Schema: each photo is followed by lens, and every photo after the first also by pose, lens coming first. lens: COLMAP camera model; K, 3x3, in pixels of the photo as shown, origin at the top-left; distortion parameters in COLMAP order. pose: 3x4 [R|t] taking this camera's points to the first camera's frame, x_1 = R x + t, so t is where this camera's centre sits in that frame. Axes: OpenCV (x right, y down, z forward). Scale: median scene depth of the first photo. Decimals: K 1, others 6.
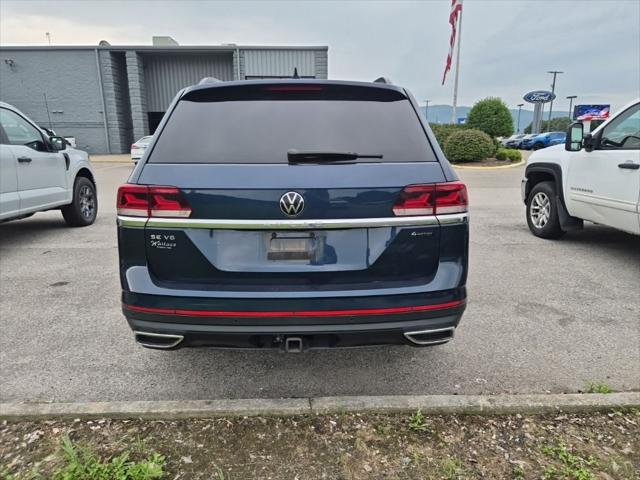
lens RADIAL K [[441.8, 0, 318.4], [0, 441.8, 235.1], [0, 0, 1]] dist [0.062154, -0.052749]
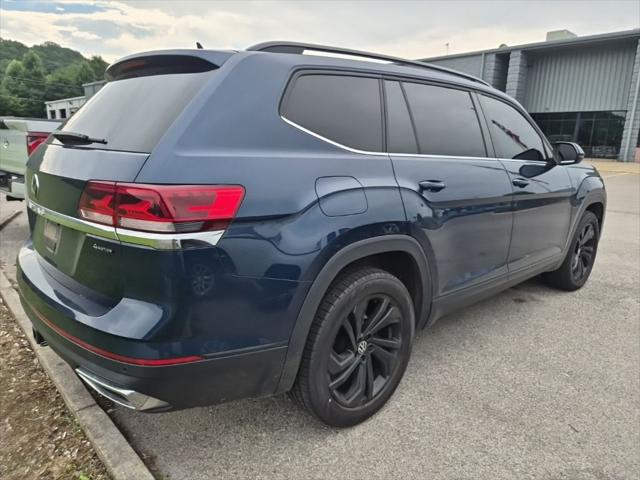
lens RADIAL K [[441.8, 0, 324.1], [0, 441.8, 240.2], [0, 0, 1]] dist [0.062154, -0.052749]
pose [[0.668457, 0.190598, -0.718915, 0.969768], [-0.188225, 0.978492, 0.084404, -0.142410], [0.719540, 0.078897, 0.689955, 0.720987]]
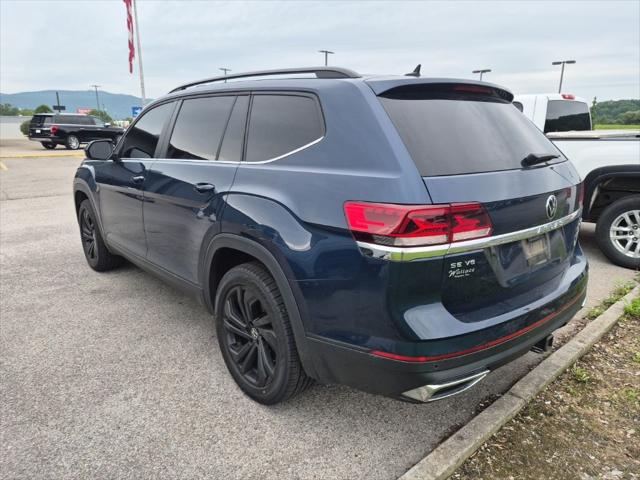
lens RADIAL K [[441.8, 0, 318.5], [0, 441.8, 235.5], [0, 0, 1]] dist [0.062154, -0.052749]
pose [[0.756811, -0.149510, 0.636305, -1.030945], [0.134707, 0.988267, 0.071990, -0.138153], [-0.639602, 0.031231, 0.768071, 0.504328]]
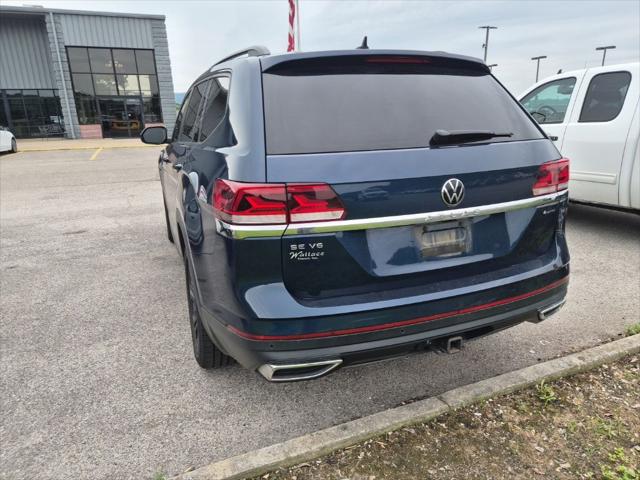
lens RADIAL K [[441.8, 0, 328.0], [0, 441.8, 245.0], [0, 0, 1]] dist [0.062154, -0.052749]
pose [[0.928328, -0.120568, 0.351668, -0.569564], [0.098333, 0.991893, 0.080487, -0.056101], [-0.358521, -0.040138, 0.932658, 0.224237]]
